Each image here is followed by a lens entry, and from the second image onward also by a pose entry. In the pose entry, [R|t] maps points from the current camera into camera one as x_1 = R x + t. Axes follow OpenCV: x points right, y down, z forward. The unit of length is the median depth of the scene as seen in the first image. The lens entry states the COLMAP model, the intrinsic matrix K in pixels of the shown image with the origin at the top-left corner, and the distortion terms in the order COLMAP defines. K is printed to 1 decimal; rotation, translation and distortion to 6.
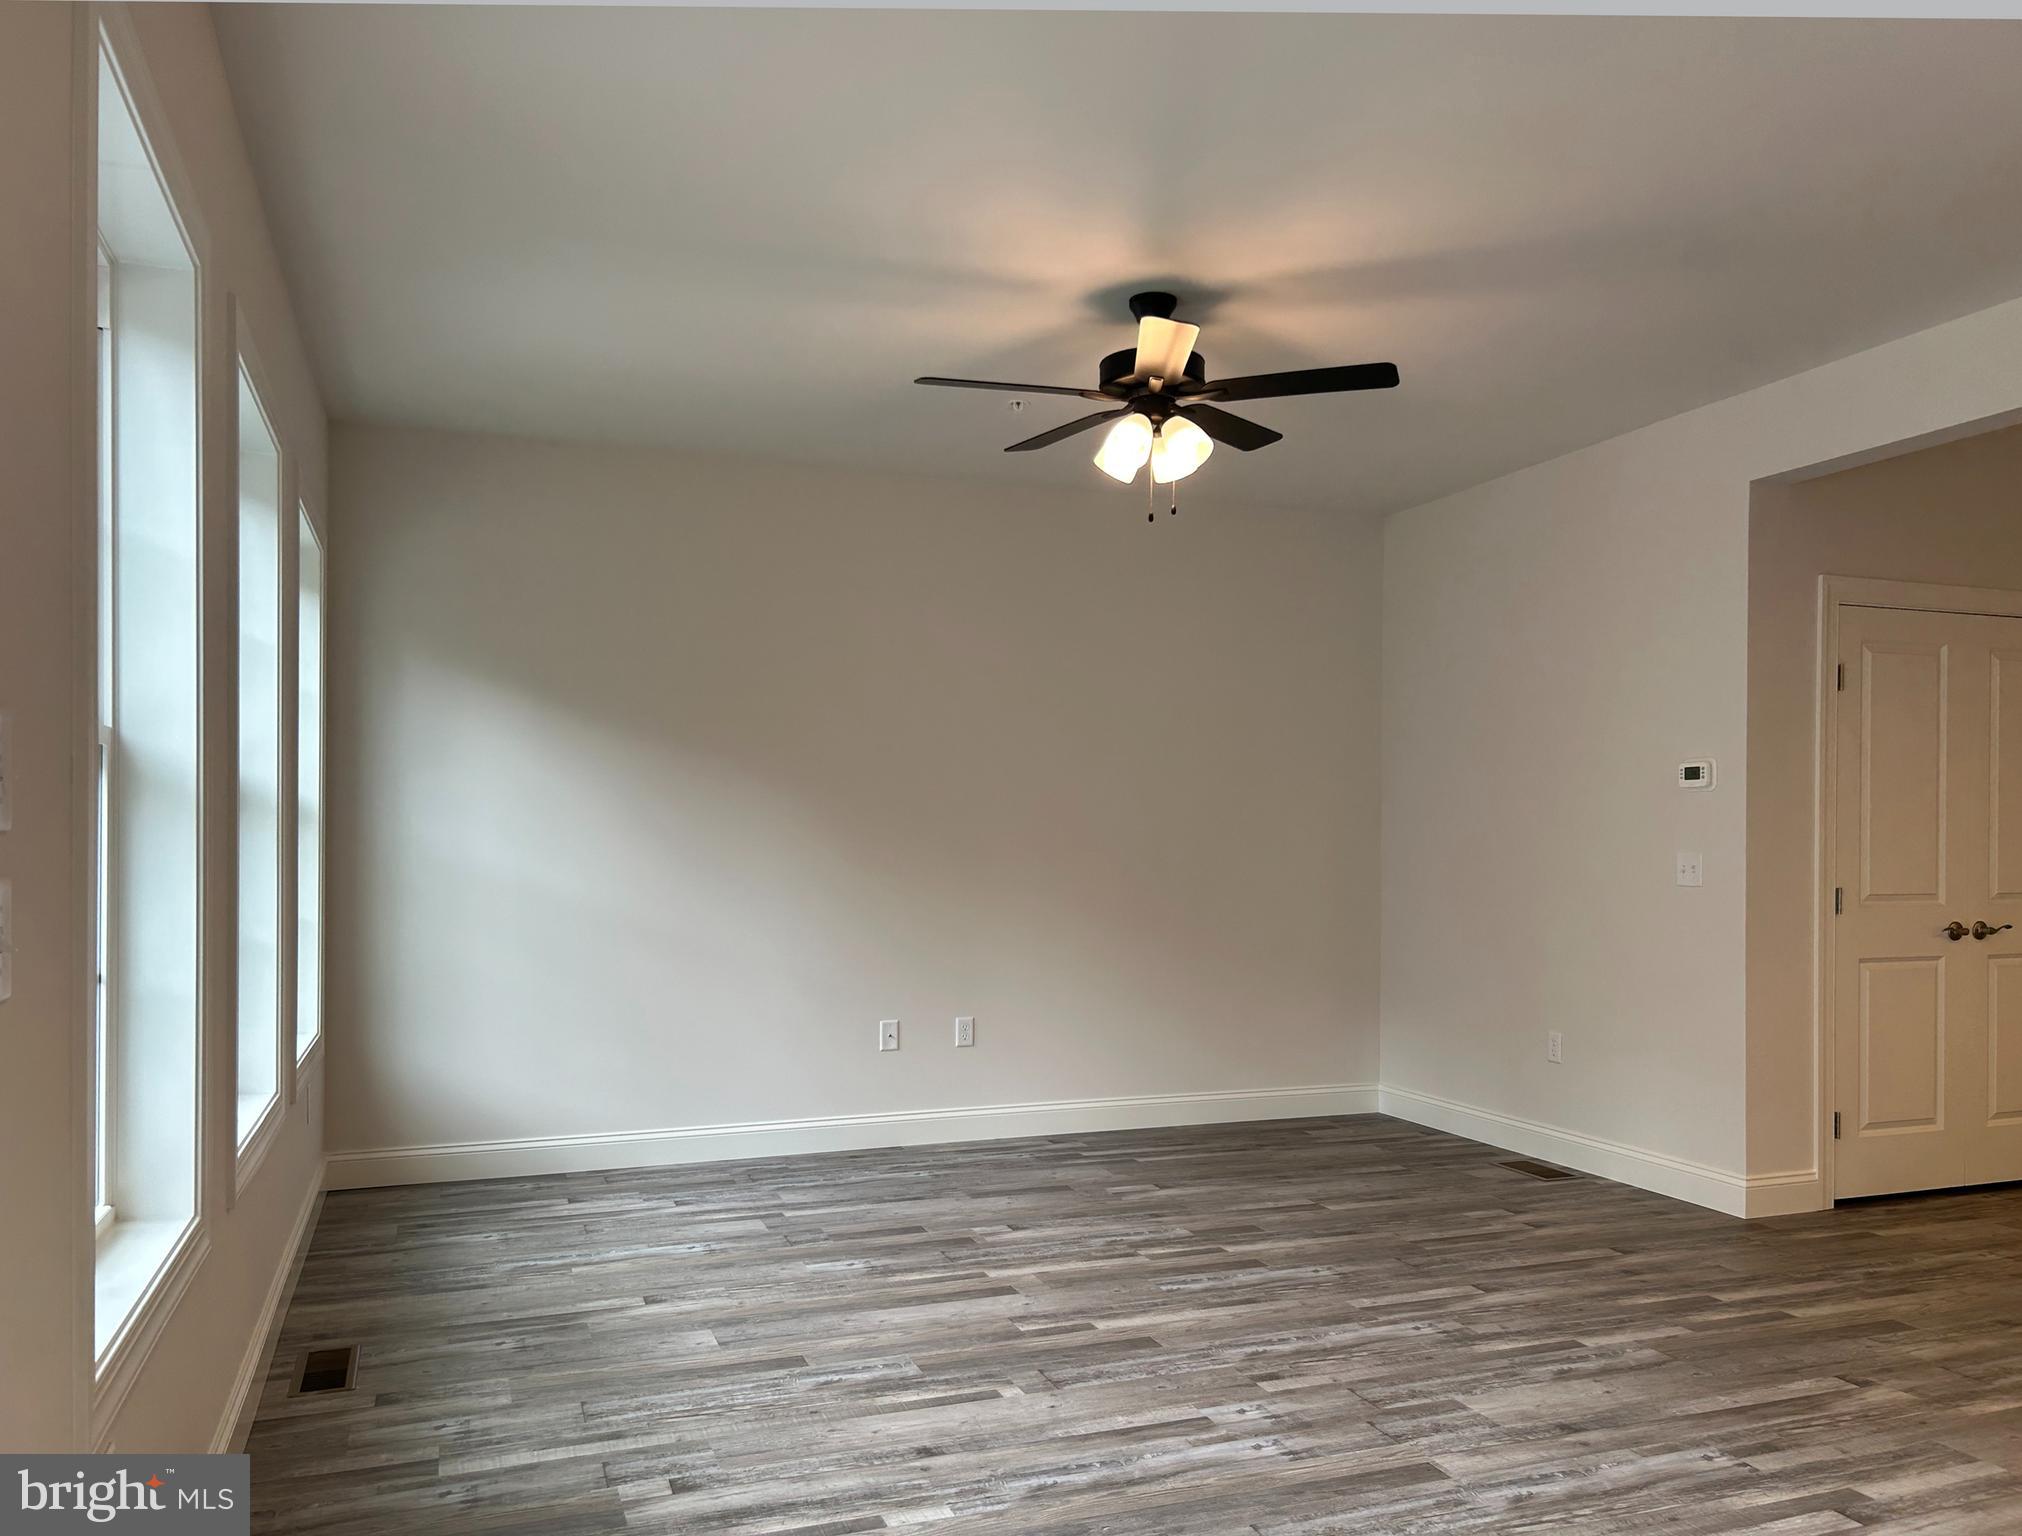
lens RADIAL K [[1578.1, 0, 1019.9], [0, 1578.1, 780.6], [0, 0, 1]] dist [0.033049, -0.020309]
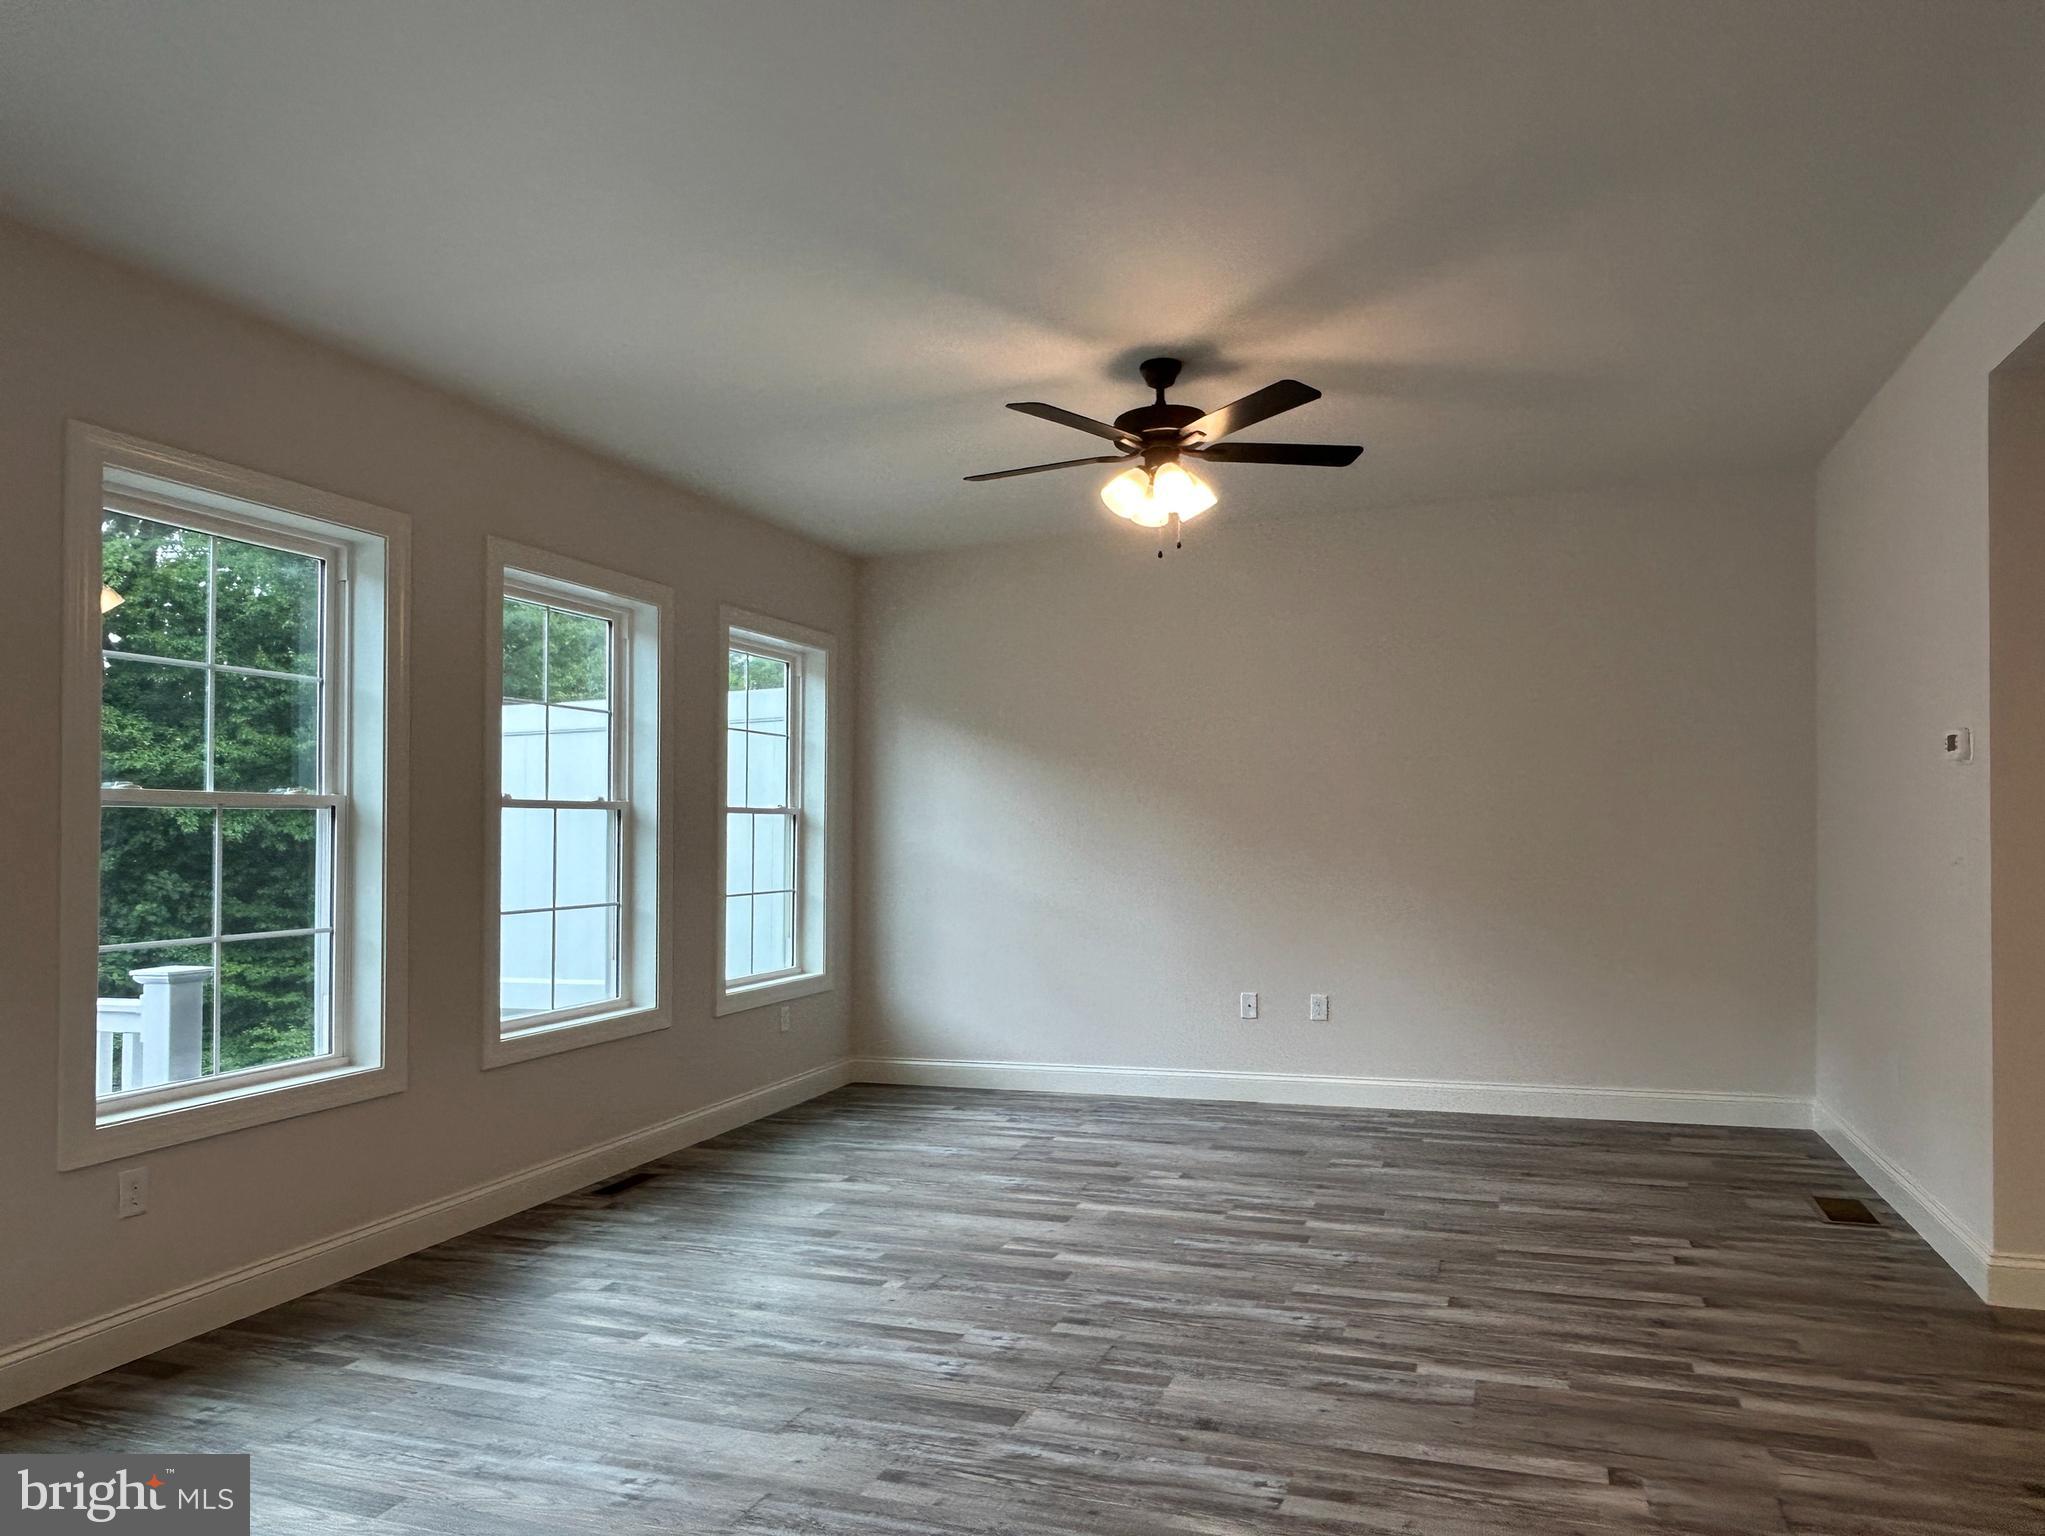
lens RADIAL K [[1328.6, 0, 1022.8], [0, 1328.6, 762.0], [0, 0, 1]] dist [0.003715, -0.001871]
pose [[0.755474, -0.051039, -0.653187, 0.662006], [0.043350, 0.998670, -0.027897, 0.003825], [0.653743, -0.007240, 0.756682, 0.228628]]
